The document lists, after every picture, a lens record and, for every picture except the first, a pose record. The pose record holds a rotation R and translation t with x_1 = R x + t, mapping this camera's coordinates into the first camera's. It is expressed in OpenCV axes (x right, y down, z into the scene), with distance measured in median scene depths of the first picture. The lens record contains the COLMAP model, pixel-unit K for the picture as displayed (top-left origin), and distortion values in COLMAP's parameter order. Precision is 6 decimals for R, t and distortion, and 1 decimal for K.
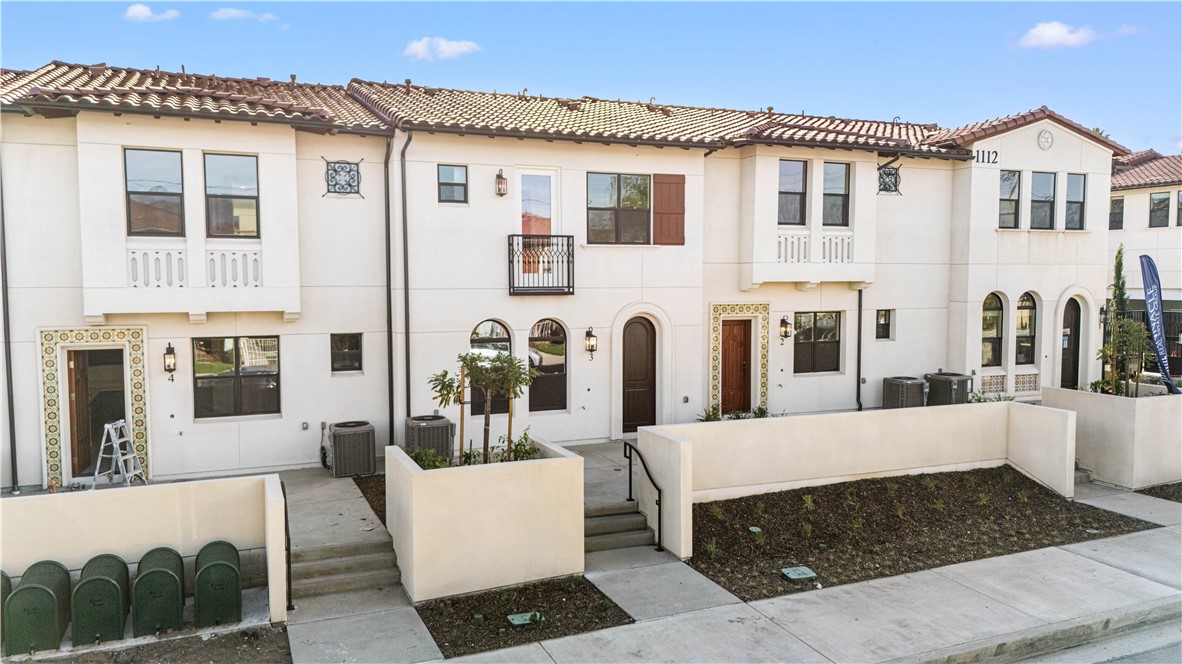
lens RADIAL K [[869.8, 0, 602.5], [0, 869.8, 333.1], [0, 0, 1]] dist [0.077478, -0.106772]
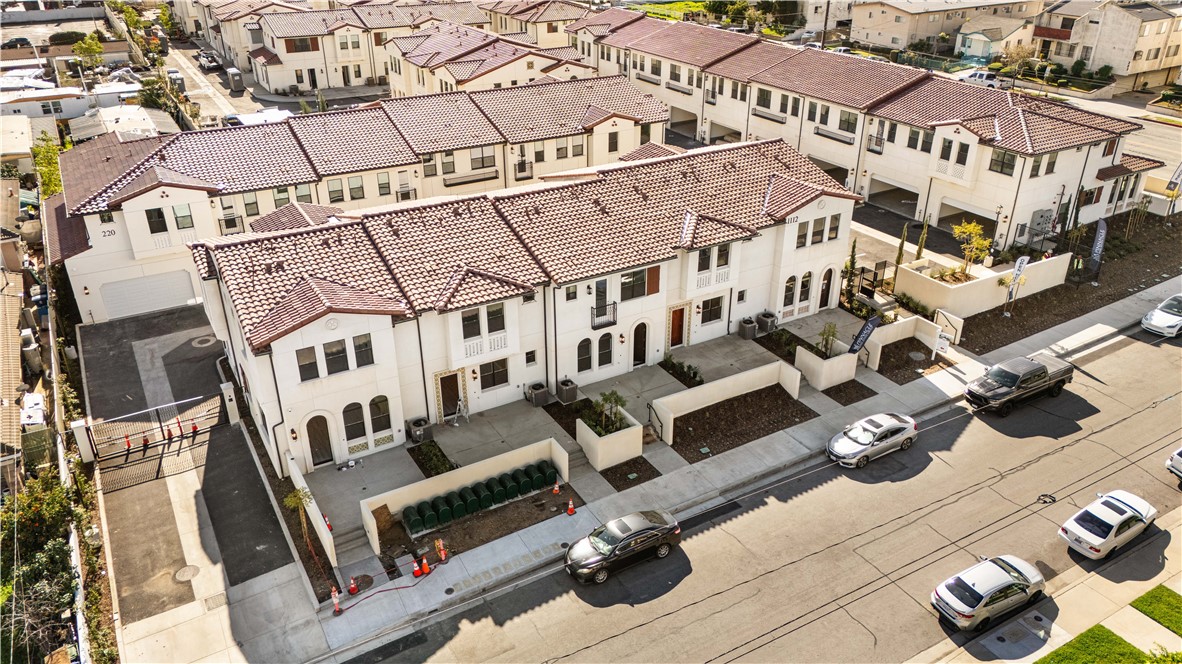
lens RADIAL K [[869.8, 0, 602.5], [0, 869.8, 333.1], [0, 0, 1]] dist [0.077478, -0.106772]
pose [[0.991053, -0.056635, 0.120857, -0.388688], [0.003531, 0.916316, 0.400441, -1.054577], [-0.133422, -0.396431, 0.908318, -1.291193]]
